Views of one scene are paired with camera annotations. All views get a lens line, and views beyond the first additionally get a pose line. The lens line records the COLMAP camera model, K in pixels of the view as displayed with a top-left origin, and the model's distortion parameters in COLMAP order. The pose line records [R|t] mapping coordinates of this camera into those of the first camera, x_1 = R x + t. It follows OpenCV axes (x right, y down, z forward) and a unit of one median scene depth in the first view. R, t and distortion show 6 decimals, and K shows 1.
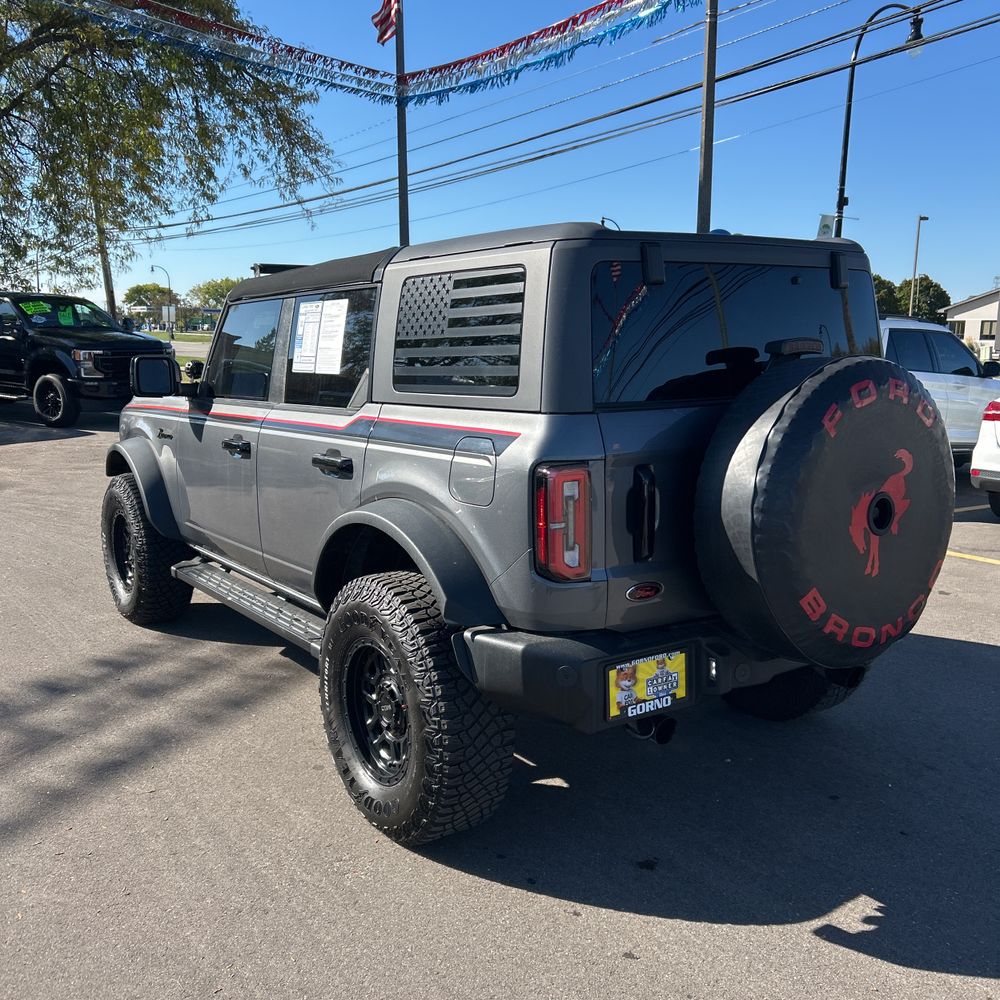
lens RADIAL K [[998.0, 0, 473.8], [0, 998.0, 482.3], [0, 0, 1]] dist [0.068662, 0.003803]
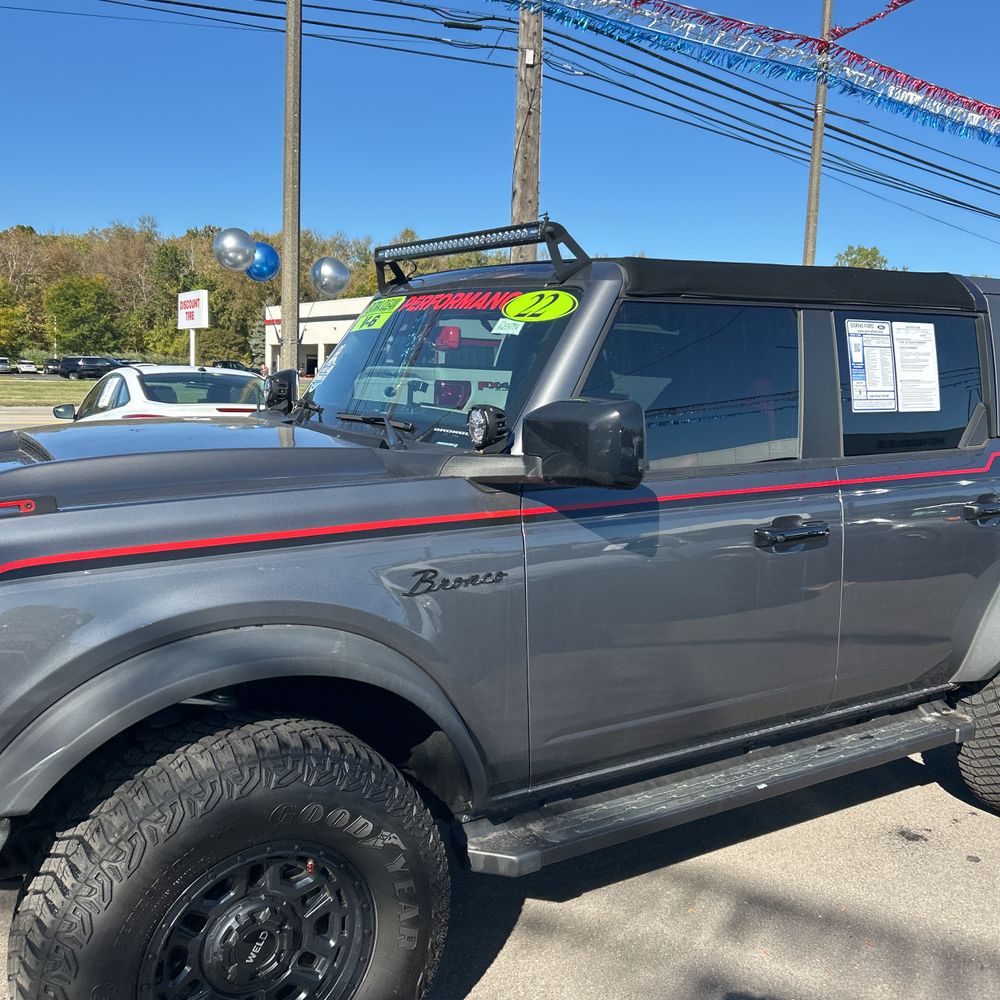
lens RADIAL K [[1017.1, 0, 480.8], [0, 1017.1, 496.6], [0, 0, 1]] dist [0.035446, -0.036340]
pose [[0.044659, -0.122515, 0.991461, -1.038603], [0.125806, 0.985240, 0.116079, -0.188005], [-0.991049, 0.119547, 0.059413, 1.354850]]
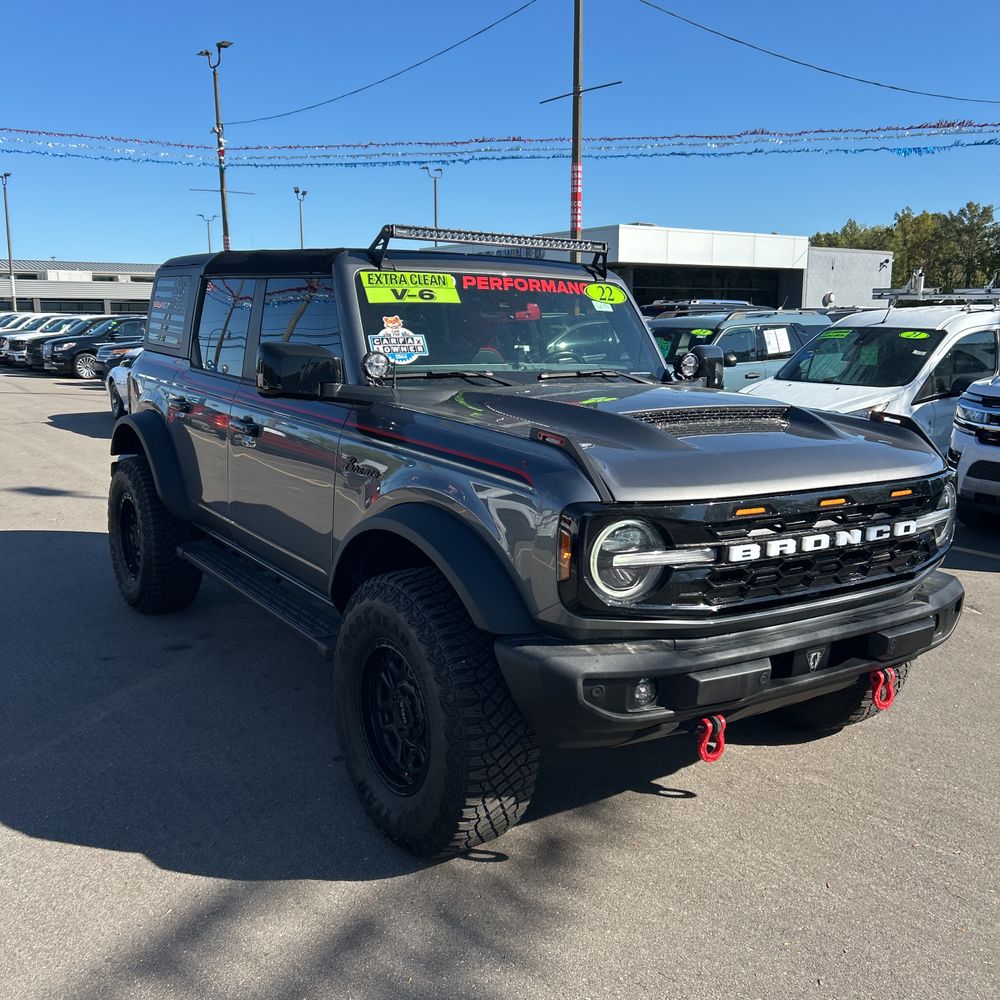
lens RADIAL K [[1021.5, 0, 511.8], [0, 1021.5, 485.4], [0, 0, 1]] dist [0.107263, -0.233188]
pose [[-0.999371, -0.000318, -0.035456, -0.134917], [-0.011531, 0.948518, 0.316512, -0.403613], [0.033530, 0.316722, -0.947926, 2.579443]]
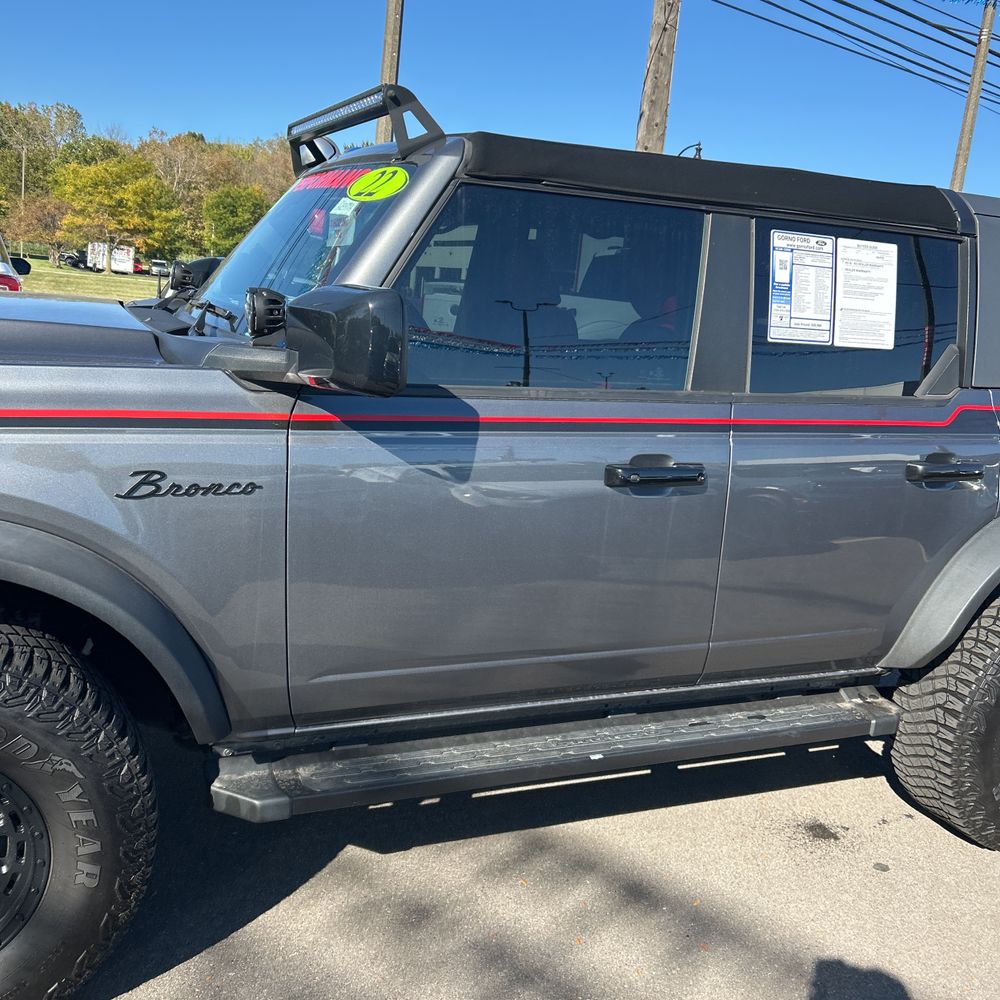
lens RADIAL K [[1016.3, 0, 487.3], [0, 1016.3, 499.6], [0, 0, 1]] dist [0.020559, -0.005502]
pose [[0.181029, -0.178950, 0.967060, -0.928684], [0.055805, 0.983591, 0.171563, -0.145081], [-0.981893, 0.022909, 0.188045, 1.158327]]
